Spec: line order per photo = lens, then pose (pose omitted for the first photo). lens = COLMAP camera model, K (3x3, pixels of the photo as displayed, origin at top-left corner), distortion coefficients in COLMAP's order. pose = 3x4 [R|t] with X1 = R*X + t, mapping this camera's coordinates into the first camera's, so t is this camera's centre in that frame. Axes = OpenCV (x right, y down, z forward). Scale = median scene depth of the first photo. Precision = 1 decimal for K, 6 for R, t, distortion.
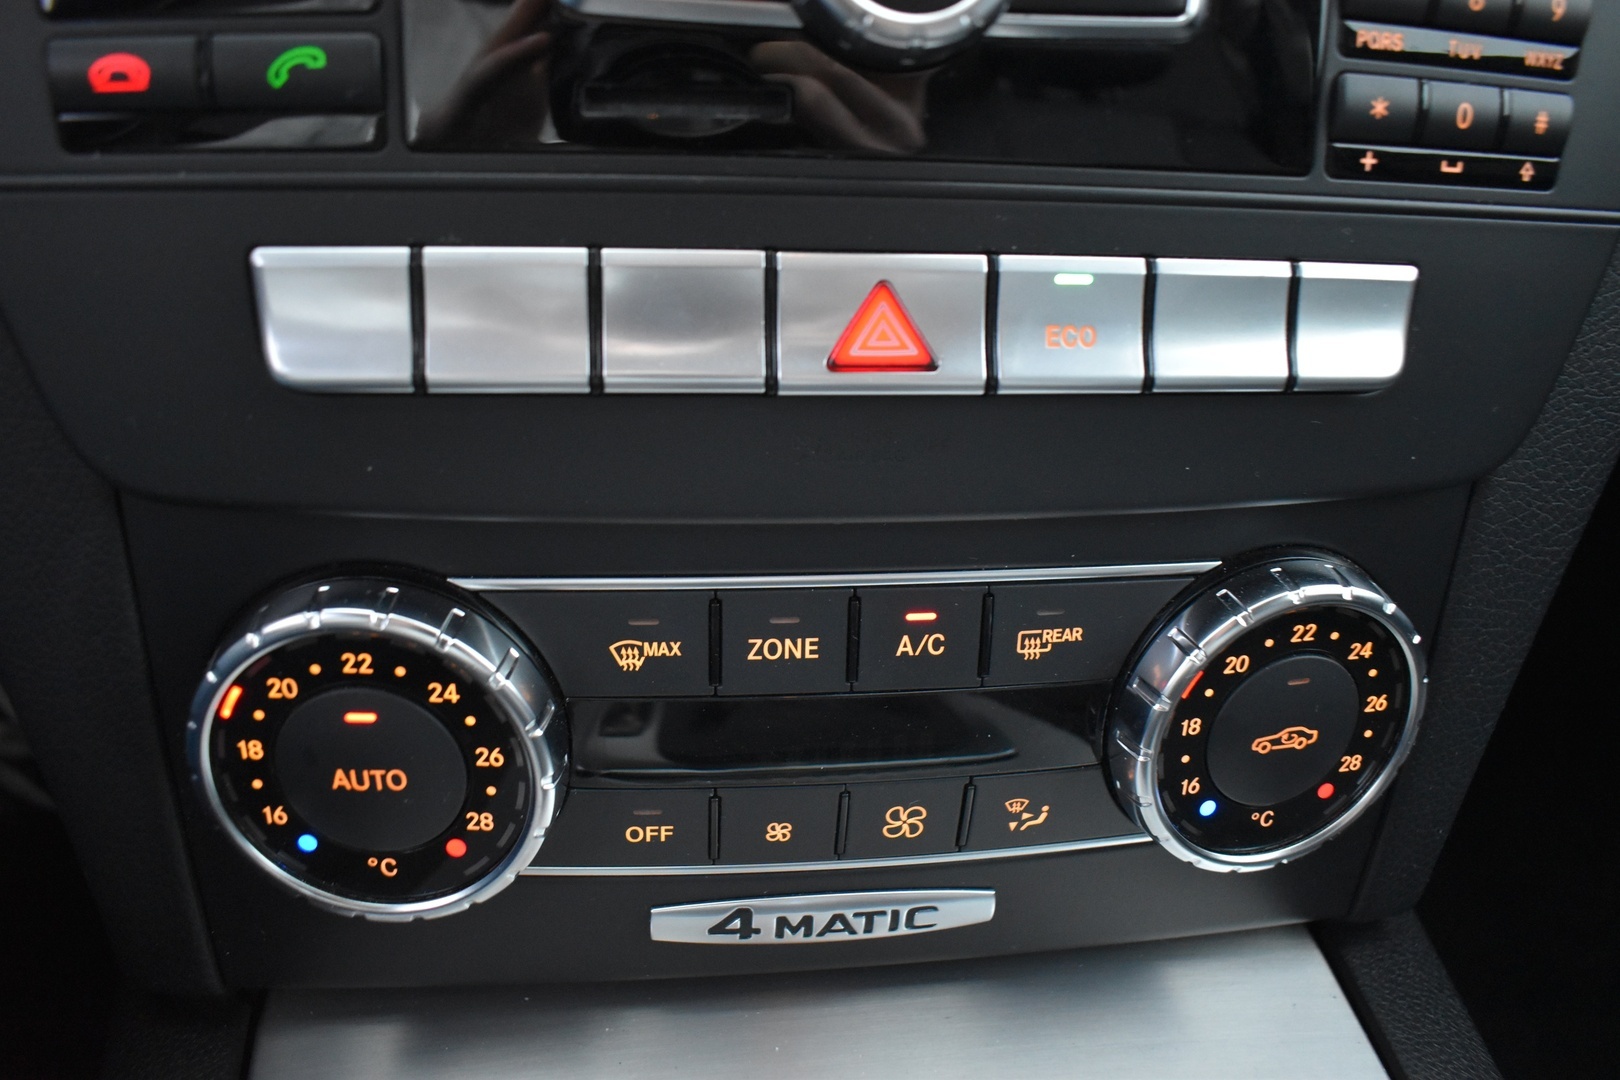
lens RADIAL K [[1271.8, 0, 802.7], [0, 1271.8, 537.7], [0, 0, 1]] dist [-0.087063, 0.005587]
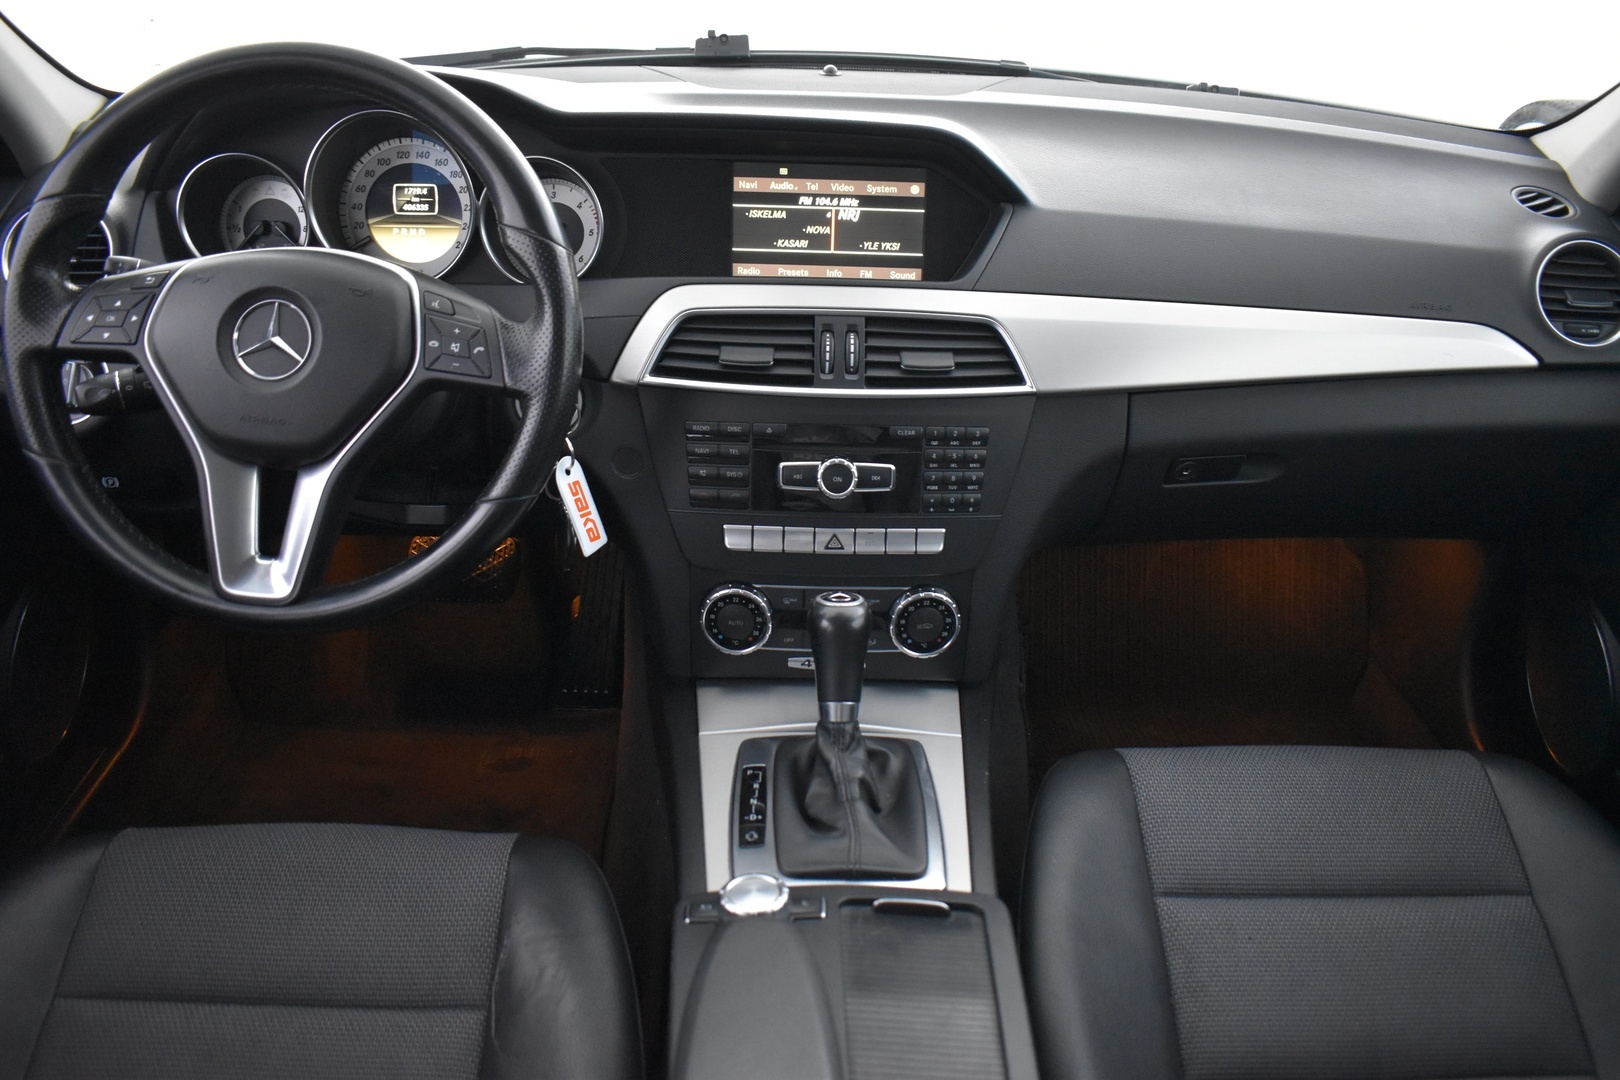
lens RADIAL K [[1271.8, 0, 799.9], [0, 1271.8, 548.0], [0, 0, 1]] dist [-0.087063, 0.005587]
pose [[0.992776, 0.031709, -0.115714, 0.511727], [-0.034920, 0.999056, -0.025828, 0.009896], [0.114786, 0.029682, 0.992947, -4.159680]]
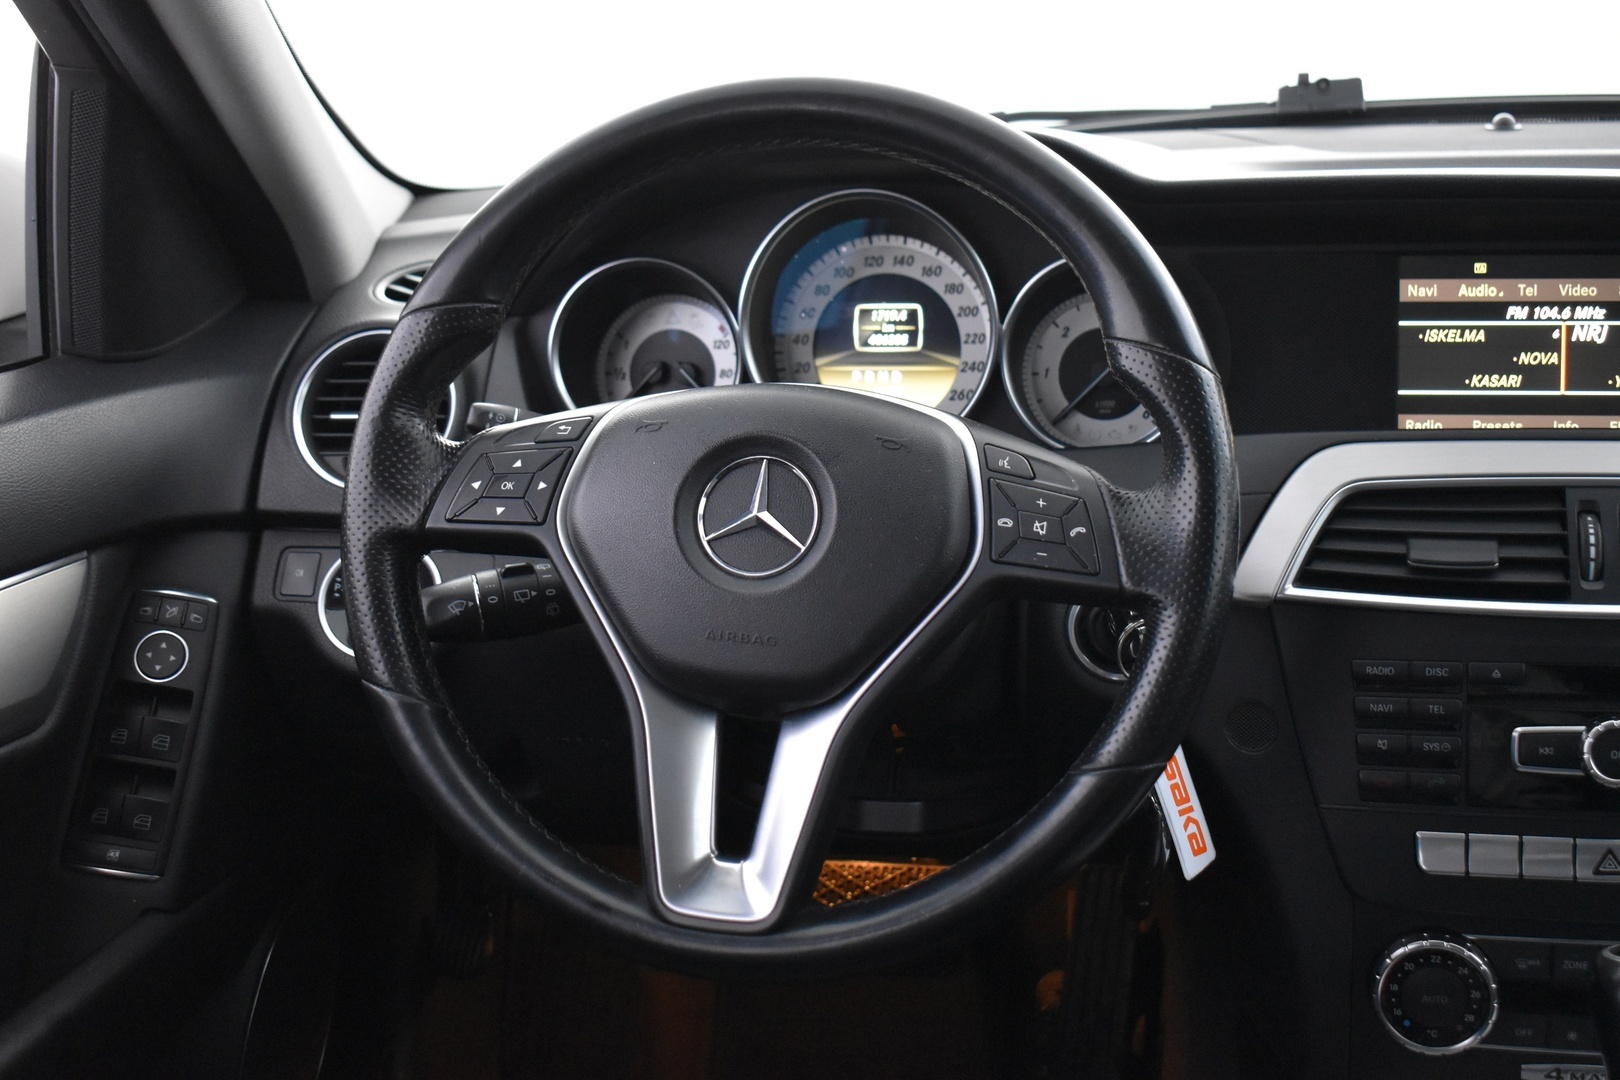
lens RADIAL K [[2018.7, 0, 814.2], [0, 2018.7, 530.7], [0, 0, 1]] dist [-0.058630, 0.000000]
pose [[0.946553, -0.003755, -0.322526, -0.198002], [-0.067953, 0.975168, -0.210785, 0.208680], [0.315309, 0.221436, 0.922793, -4.230807]]
